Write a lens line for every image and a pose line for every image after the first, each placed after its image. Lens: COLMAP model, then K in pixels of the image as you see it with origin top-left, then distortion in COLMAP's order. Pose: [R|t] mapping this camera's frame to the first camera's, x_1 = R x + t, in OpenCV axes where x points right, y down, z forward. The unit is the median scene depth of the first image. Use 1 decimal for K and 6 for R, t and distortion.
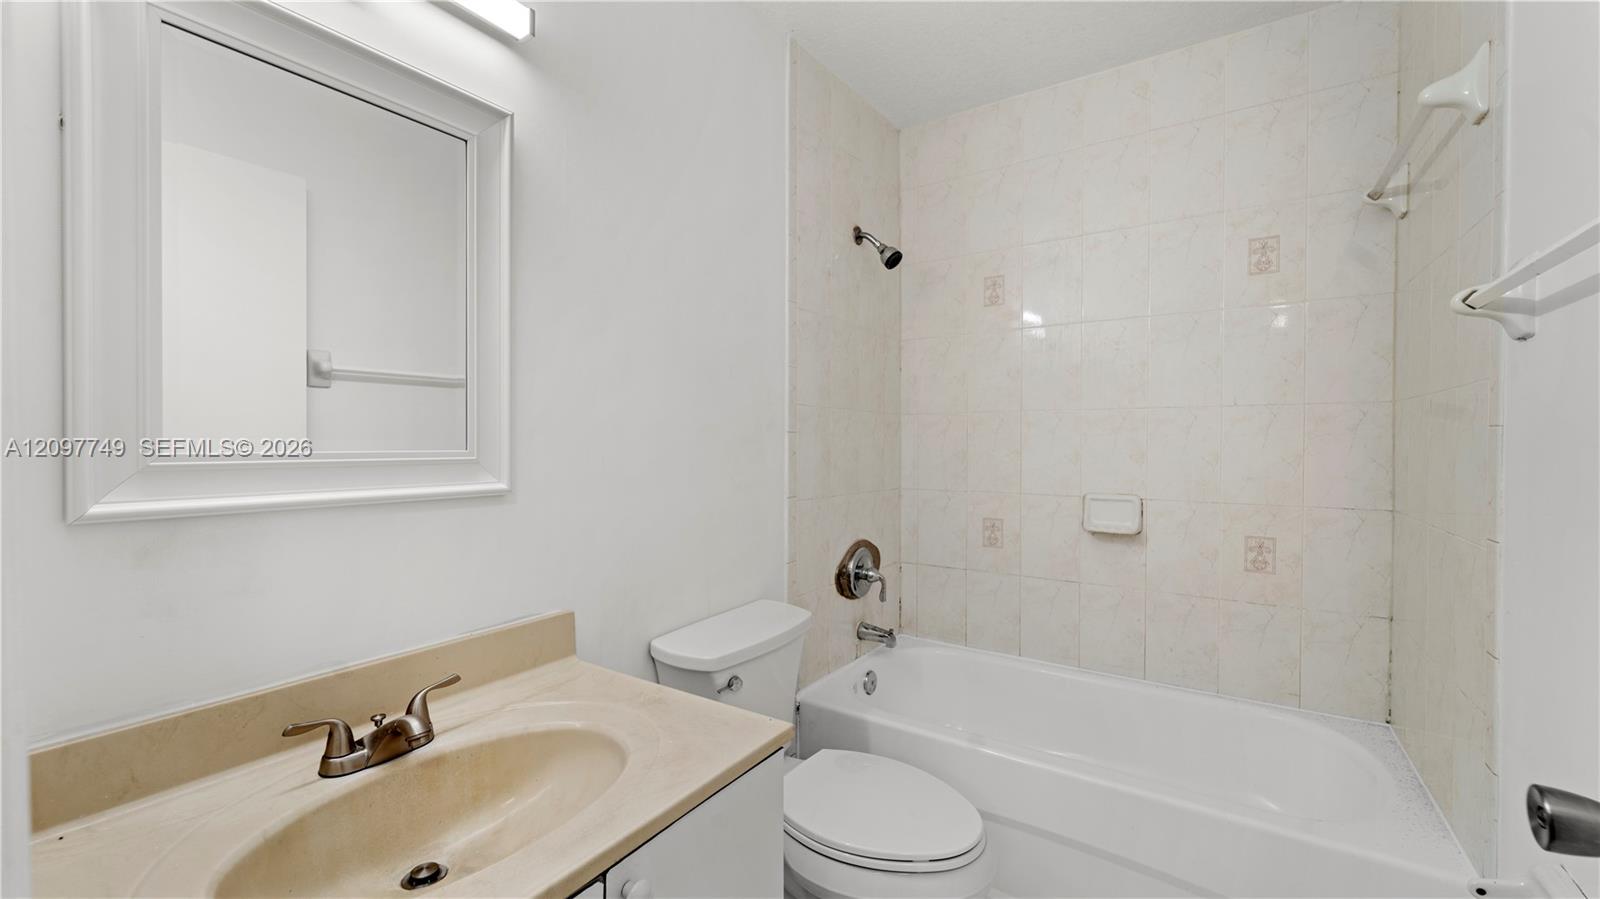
lens RADIAL K [[653.6, 0, 797.5], [0, 653.6, 451.4], [0, 0, 1]] dist [-0.000269, -0.001820]
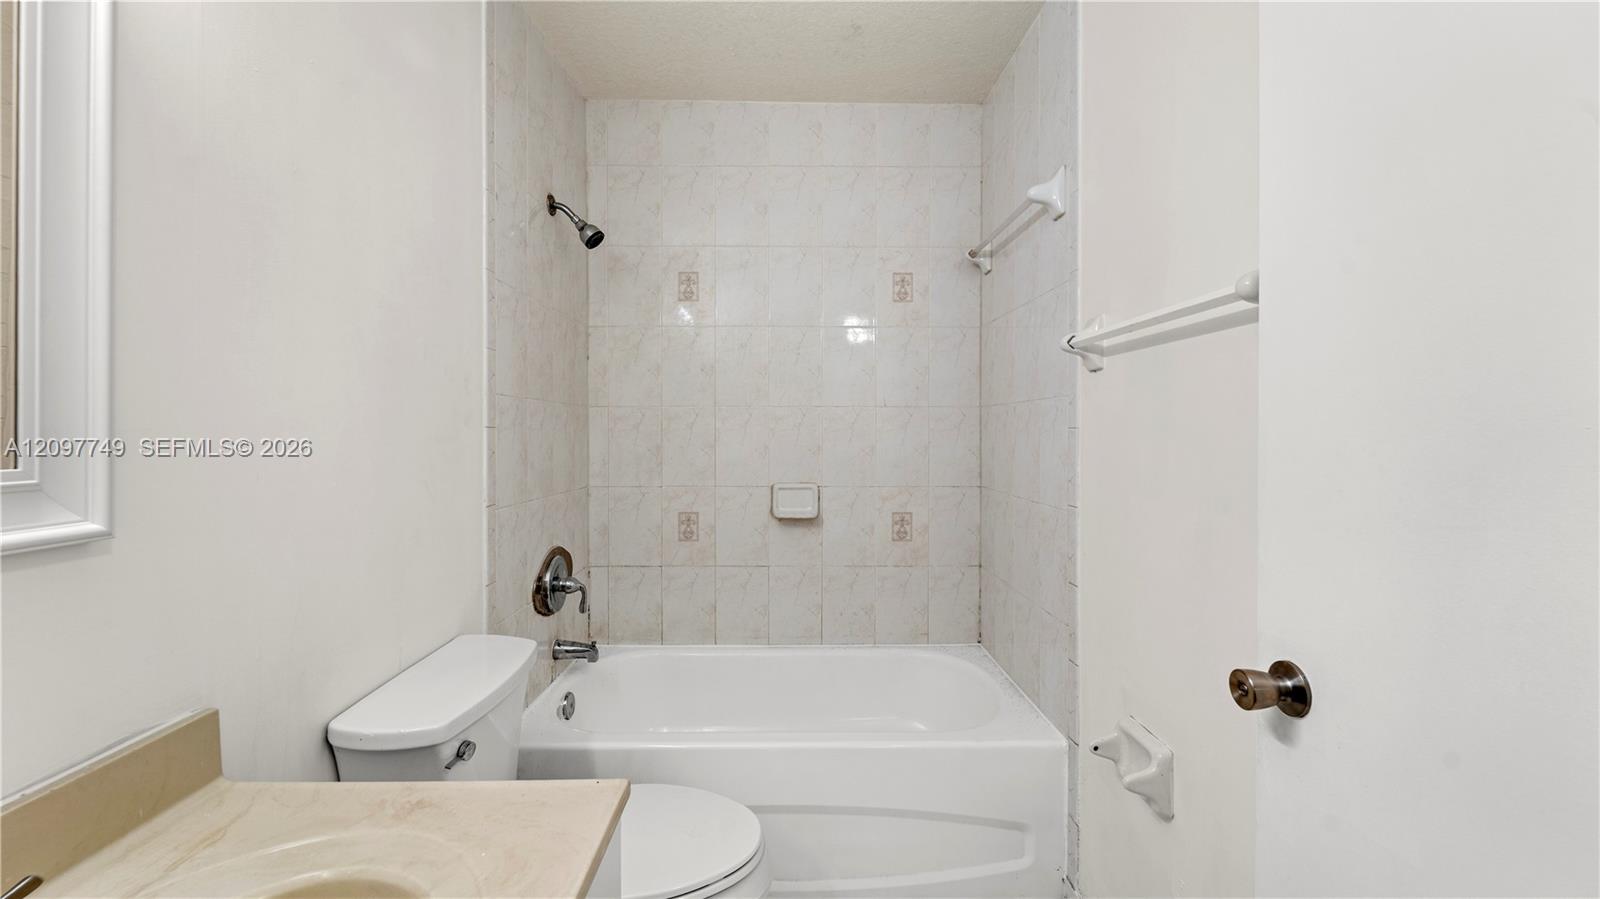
lens RADIAL K [[653.6, 0, 801.6], [0, 653.6, 435.2], [0, 0, 1]] dist [-0.000269, -0.001820]
pose [[0.812667, -0.004485, 0.582711, -0.174610], [0.007455, 0.999969, -0.002701, -0.014482], [-0.582680, 0.006540, 0.812675, 0.096152]]
